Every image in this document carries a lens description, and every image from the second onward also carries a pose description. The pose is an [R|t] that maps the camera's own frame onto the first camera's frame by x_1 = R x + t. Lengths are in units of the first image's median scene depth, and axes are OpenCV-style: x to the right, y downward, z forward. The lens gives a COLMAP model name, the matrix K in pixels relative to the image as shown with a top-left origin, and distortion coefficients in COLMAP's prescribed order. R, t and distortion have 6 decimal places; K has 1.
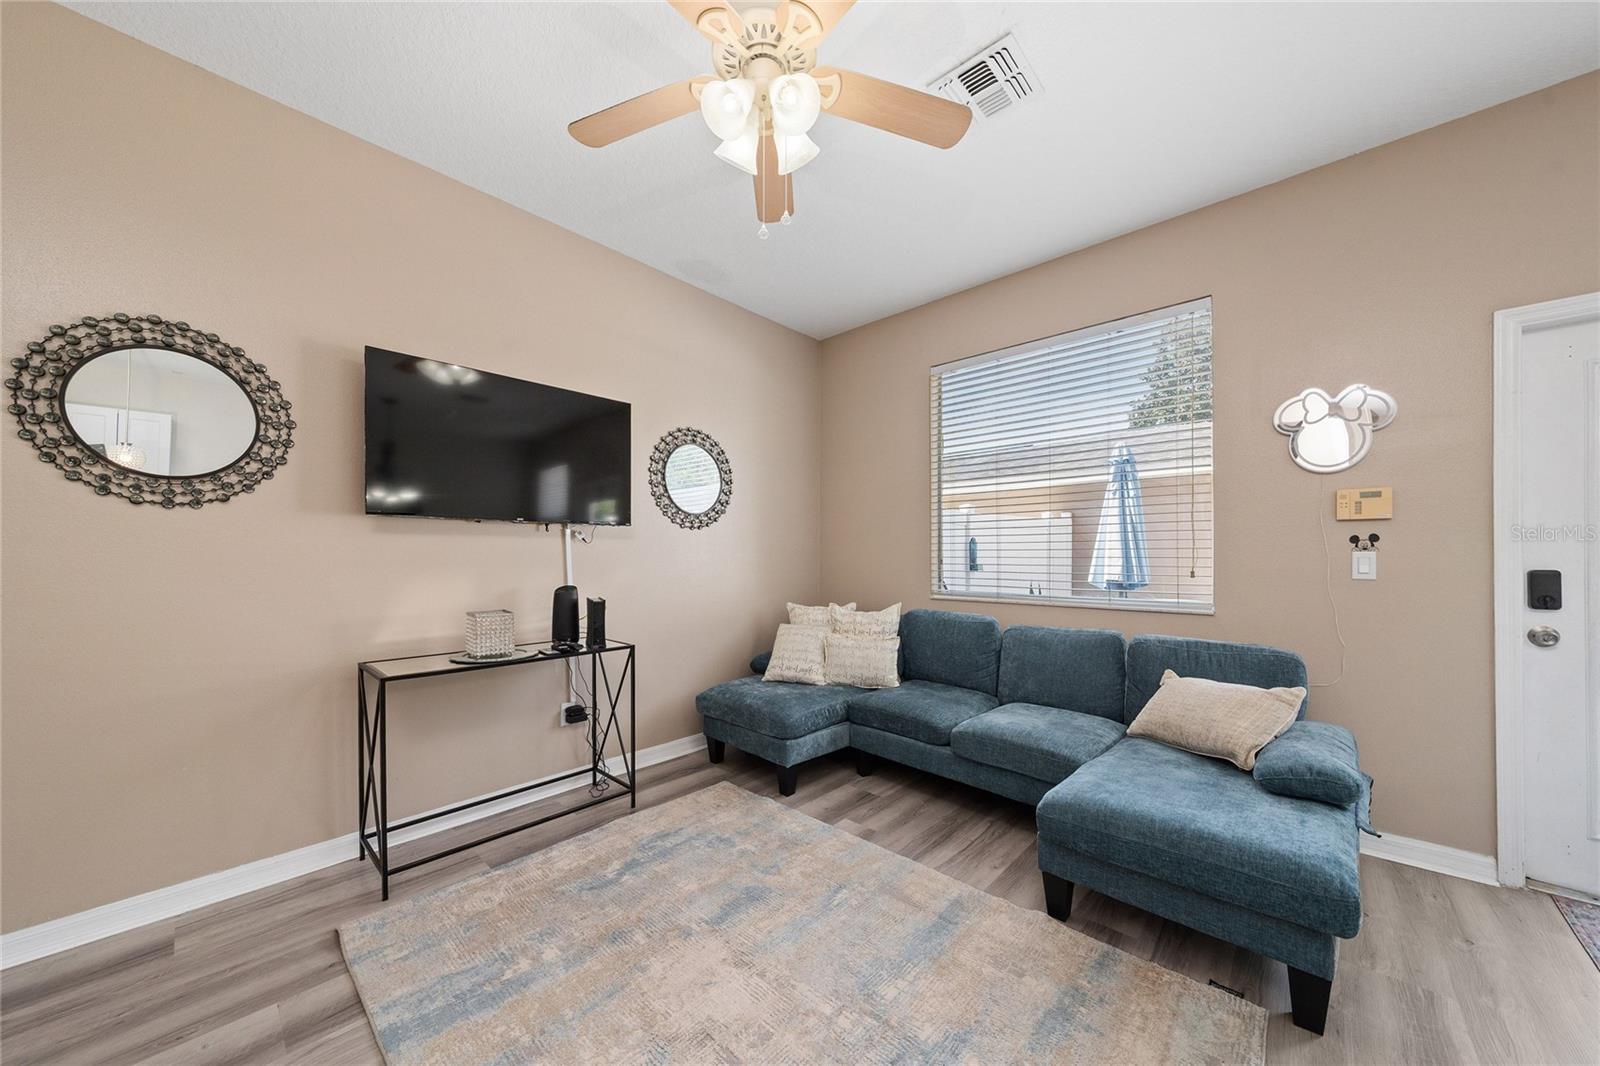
lens RADIAL K [[546.4, 0, 810.8], [0, 546.4, 559.5], [0, 0, 1]] dist [-0.002560, -0.000303]
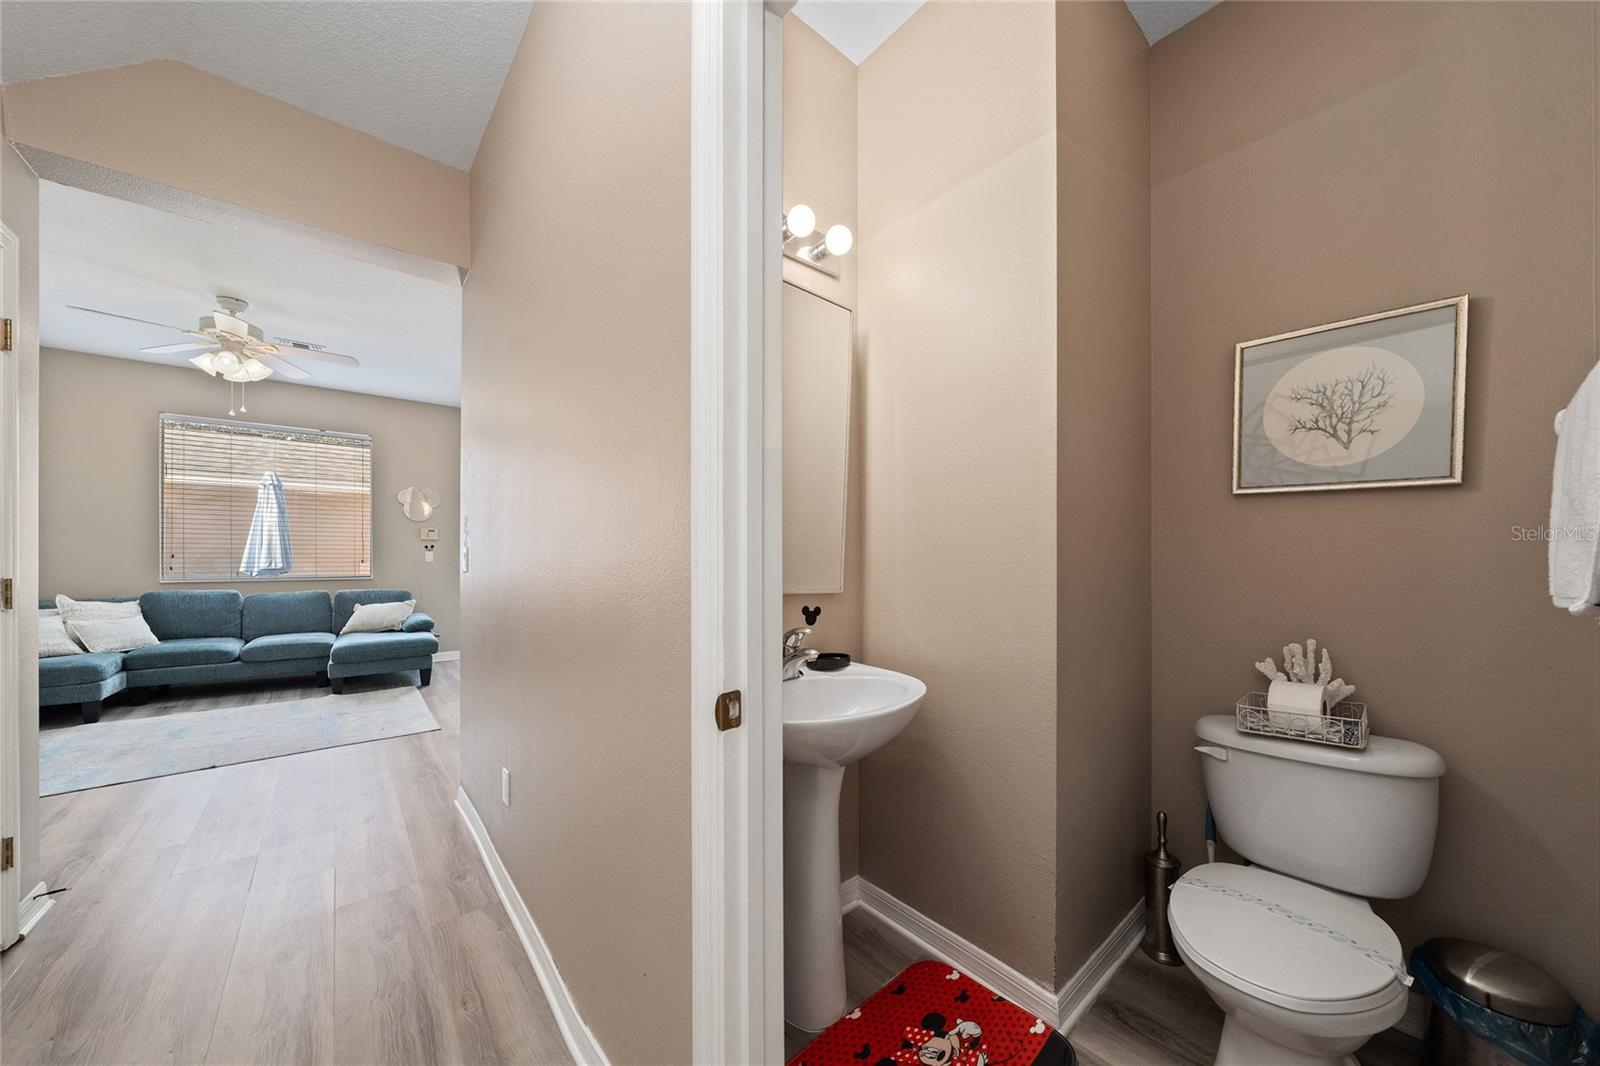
lens RADIAL K [[546.4, 0, 807.0], [0, 546.4, 557.9], [0, 0, 1]] dist [-0.002560, -0.000303]
pose [[0.121017, -0.009767, 0.992602, -1.285320], [0.002372, 0.999952, 0.009551, -0.003475], [-0.992648, 0.001198, 0.121034, -1.058895]]
